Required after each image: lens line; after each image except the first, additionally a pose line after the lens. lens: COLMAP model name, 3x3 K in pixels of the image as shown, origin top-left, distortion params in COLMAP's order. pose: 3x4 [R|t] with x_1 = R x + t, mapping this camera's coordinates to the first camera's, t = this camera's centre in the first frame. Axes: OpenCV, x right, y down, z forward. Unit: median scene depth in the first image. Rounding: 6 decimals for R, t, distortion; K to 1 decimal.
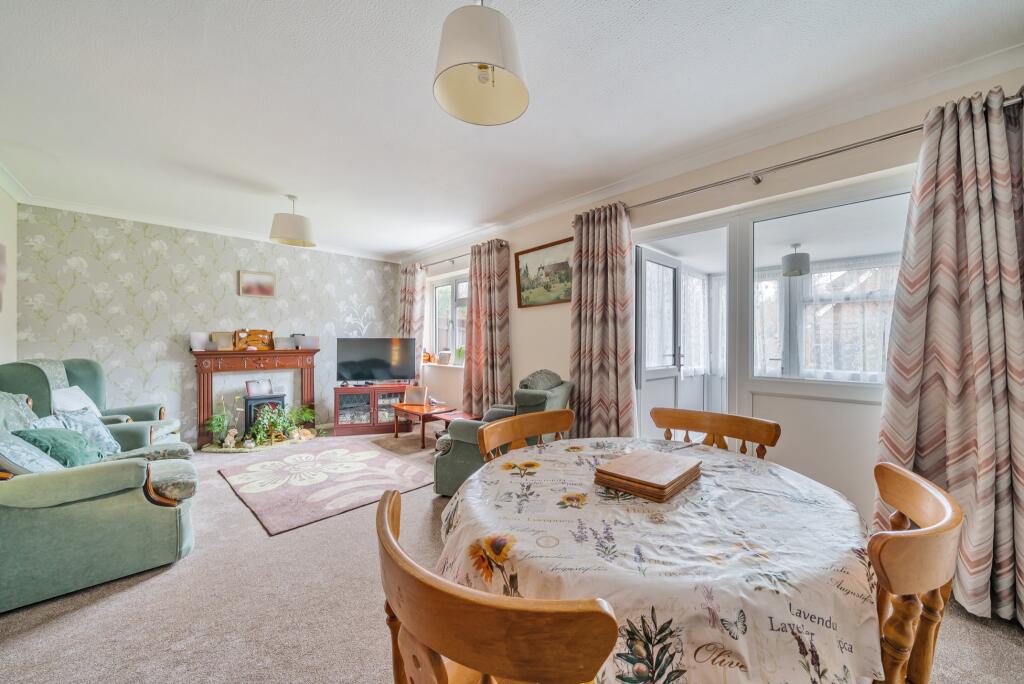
lens RADIAL K [[325.1, 0, 515.8], [0, 325.1, 340.5], [0, 0, 1]] dist [0.000036, 0.000122]
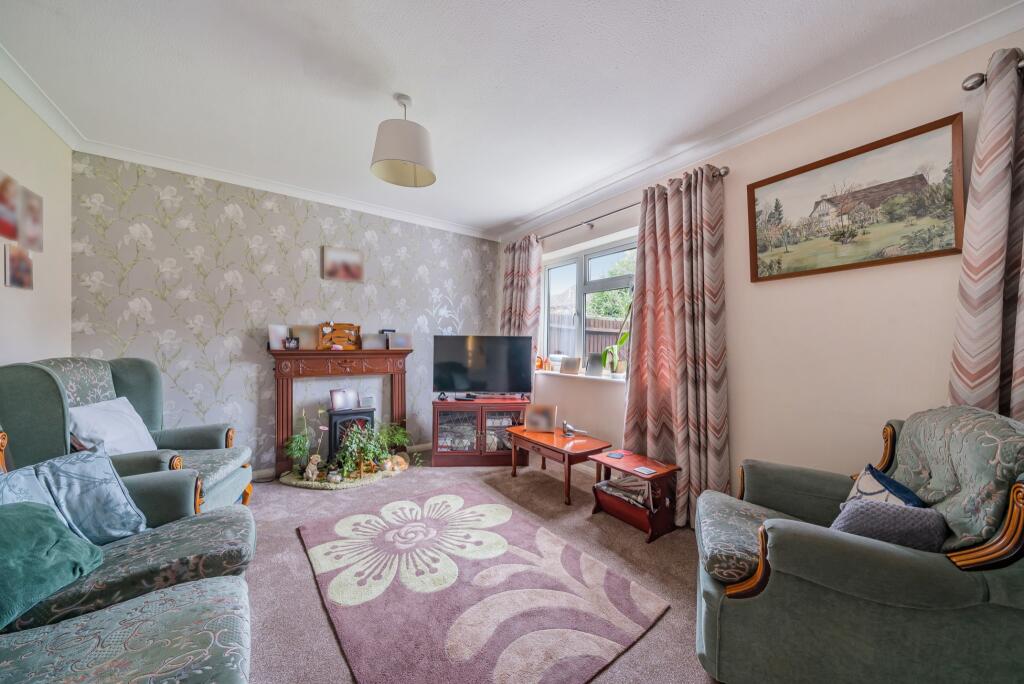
lens RADIAL K [[350.6, 0, 508.9], [0, 350.6, 344.5], [0, 0, 1]] dist [0.001275, -0.000171]
pose [[0.978757, 0.011498, -0.204701, -0.280433], [-0.010288, 0.999923, 0.006977, 0.009320], [0.204766, -0.004723, 0.978800, 0.311985]]
